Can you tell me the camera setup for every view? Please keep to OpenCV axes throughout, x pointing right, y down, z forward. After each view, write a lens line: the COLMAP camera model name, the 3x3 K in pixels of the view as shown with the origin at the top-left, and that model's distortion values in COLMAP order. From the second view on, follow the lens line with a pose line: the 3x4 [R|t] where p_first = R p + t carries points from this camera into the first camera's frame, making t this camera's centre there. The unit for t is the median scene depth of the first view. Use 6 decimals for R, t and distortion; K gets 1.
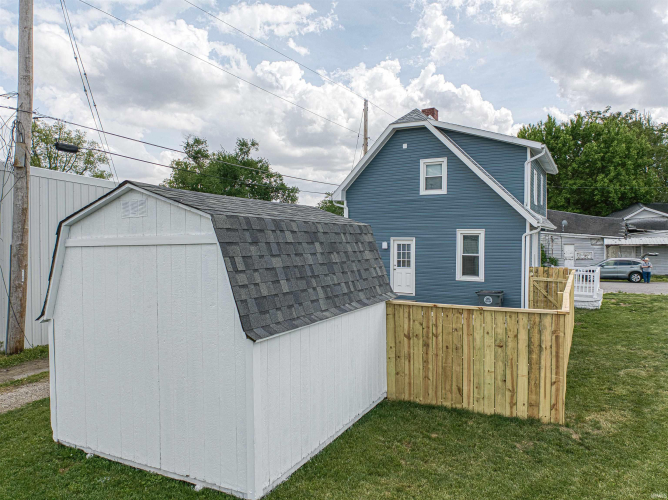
lens RADIAL K [[480.9, 0, 334.0], [0, 480.9, 250.0], [0, 0, 1]] dist [-0.005787, -0.002182]
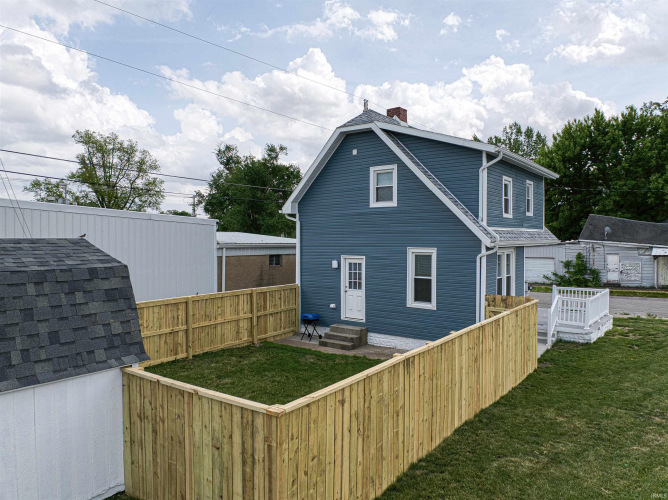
lens RADIAL K [[479.9, 0, 334.0], [0, 479.9, 250.0], [0, 0, 1]] dist [-0.023249, -0.001946]
pose [[0.989279, 0.003121, -0.146002, 0.239608], [-0.003377, 0.999993, -0.001505, -0.035464], [0.145996, 0.001982, 0.989283, 0.126325]]
